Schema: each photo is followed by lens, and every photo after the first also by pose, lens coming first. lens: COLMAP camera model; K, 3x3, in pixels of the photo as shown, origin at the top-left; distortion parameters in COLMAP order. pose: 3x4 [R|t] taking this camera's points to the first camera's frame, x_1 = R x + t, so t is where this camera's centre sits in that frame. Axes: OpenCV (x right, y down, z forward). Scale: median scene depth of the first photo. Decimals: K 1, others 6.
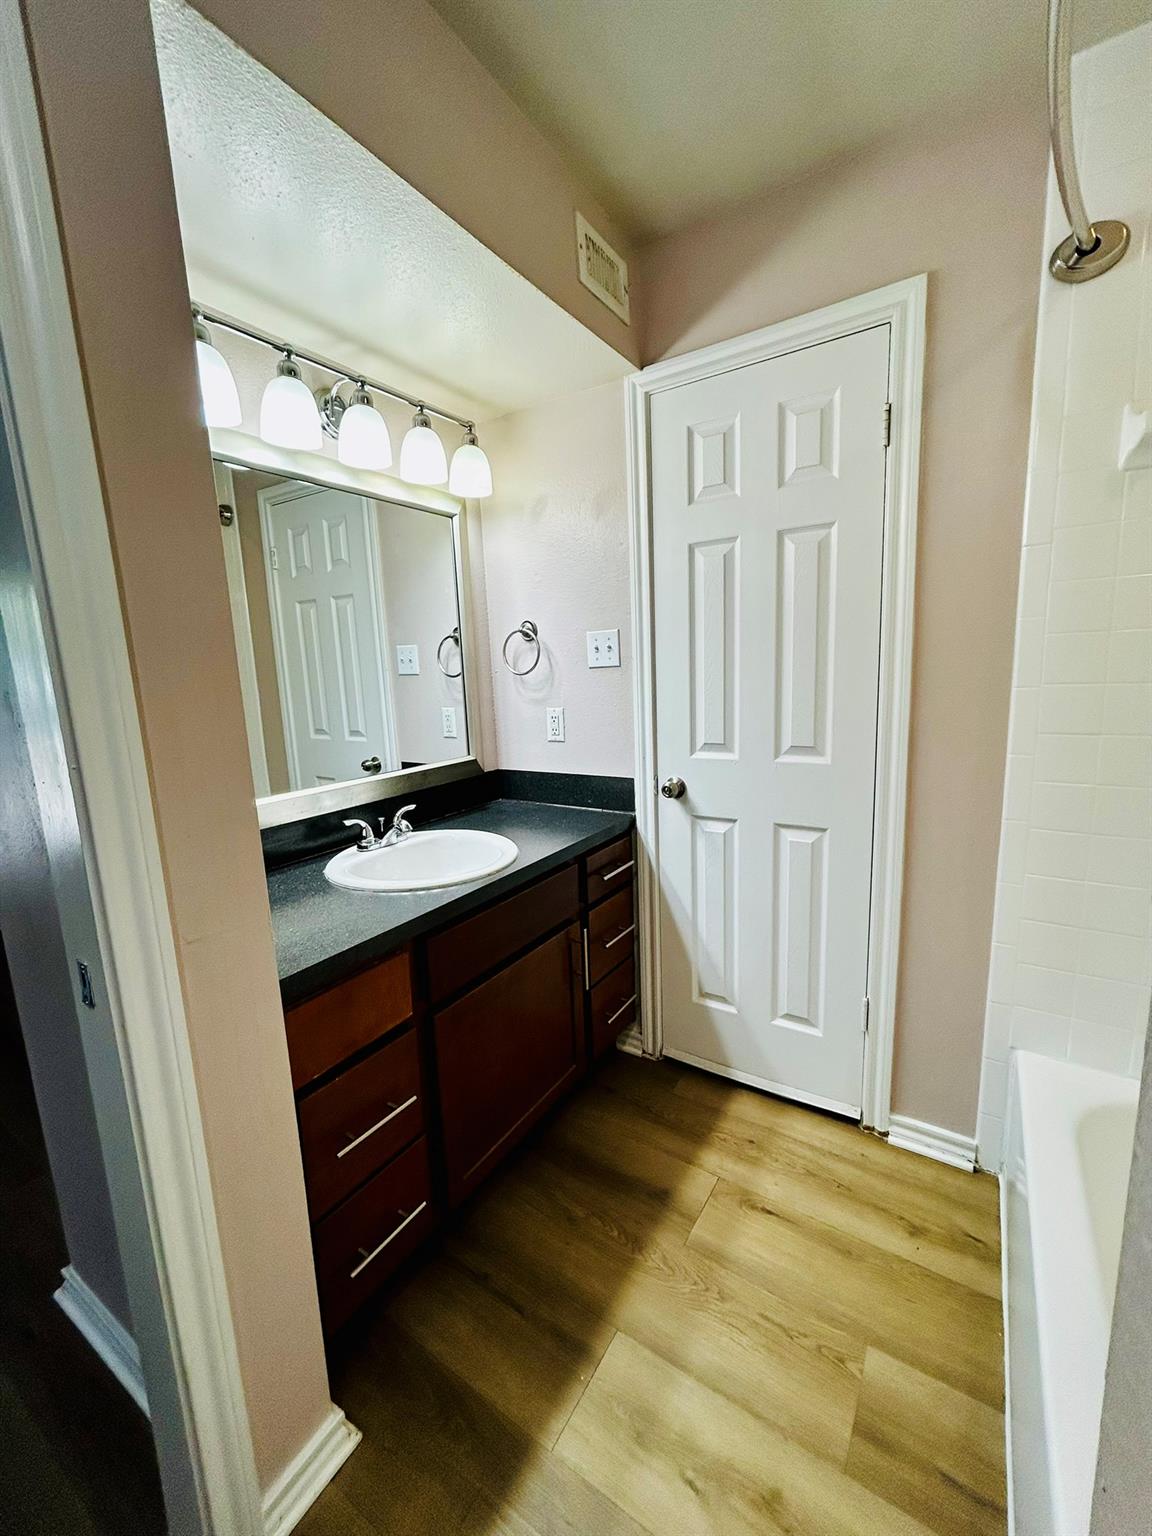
lens RADIAL K [[619.0, 0, 576.0], [0, 619.0, 768.0], [0, 0, 1]] dist [0.001058, 0.000109]
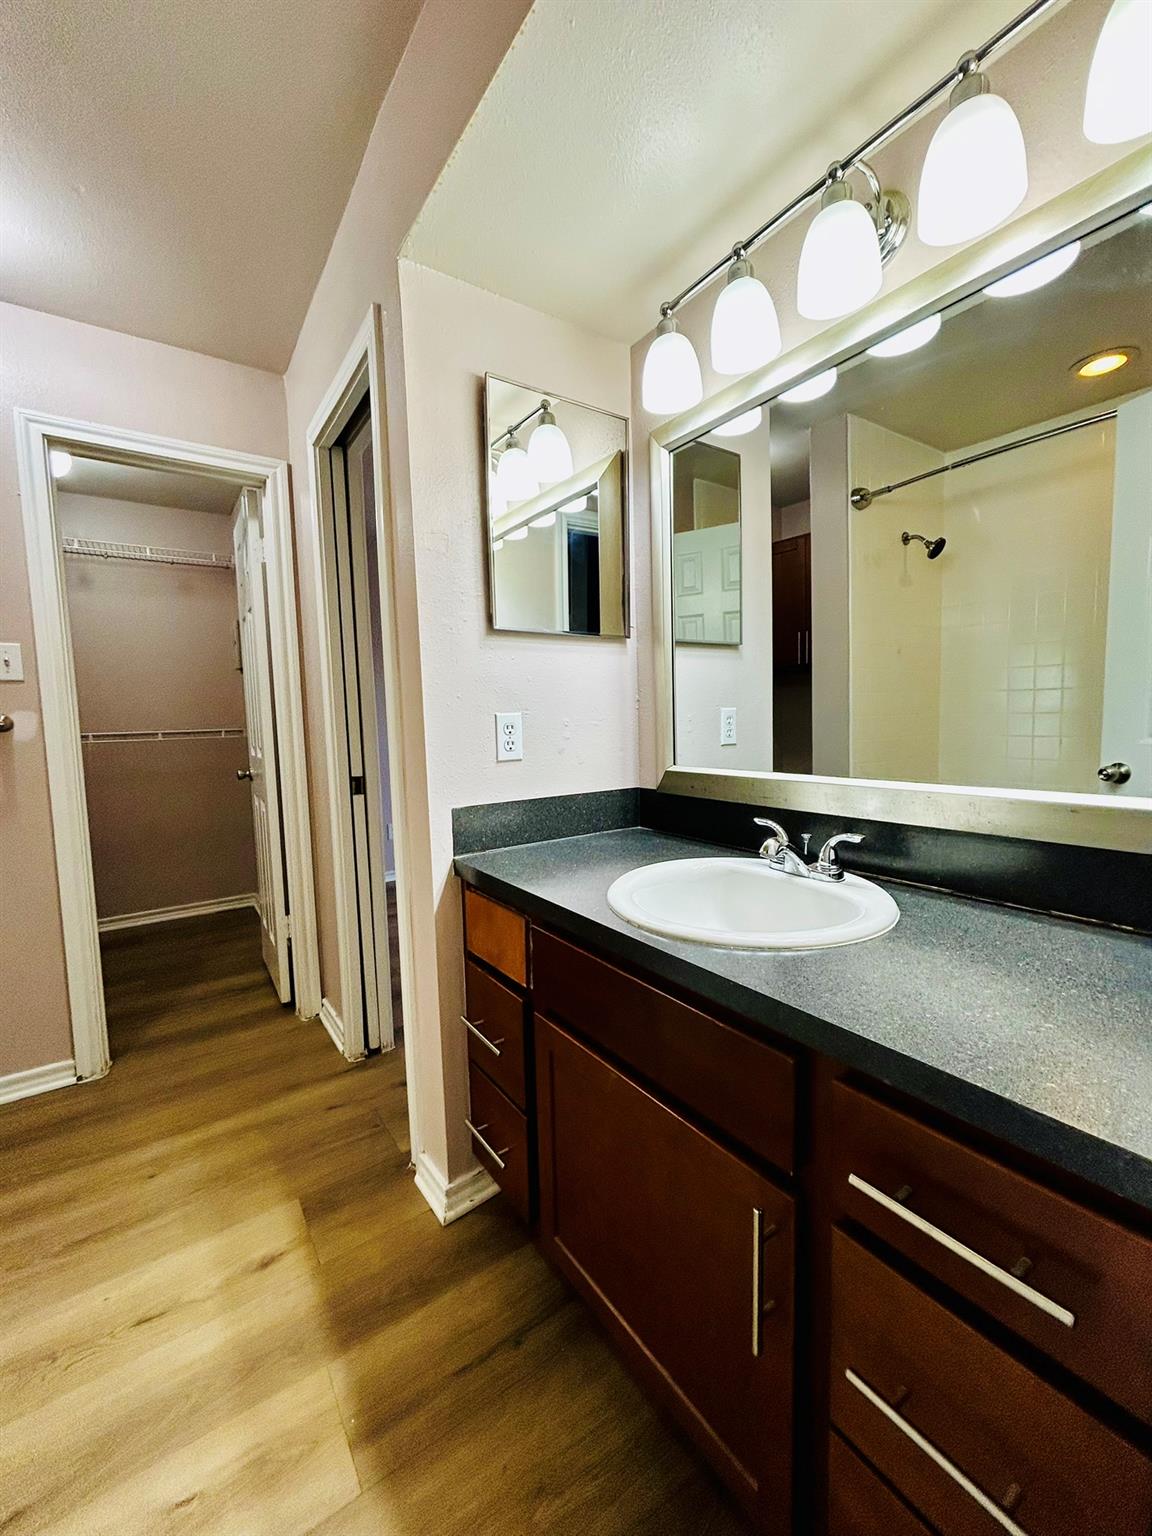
lens RADIAL K [[620.0, 0, 576.3], [0, 620.0, 769.1], [0, 0, 1]] dist [0.002260, -0.000323]
pose [[-0.375608, 0.125888, -0.918189, 0.484687], [-0.107553, 0.978117, 0.178102, -0.102492], [0.920517, 0.165651, -0.353849, 1.194461]]
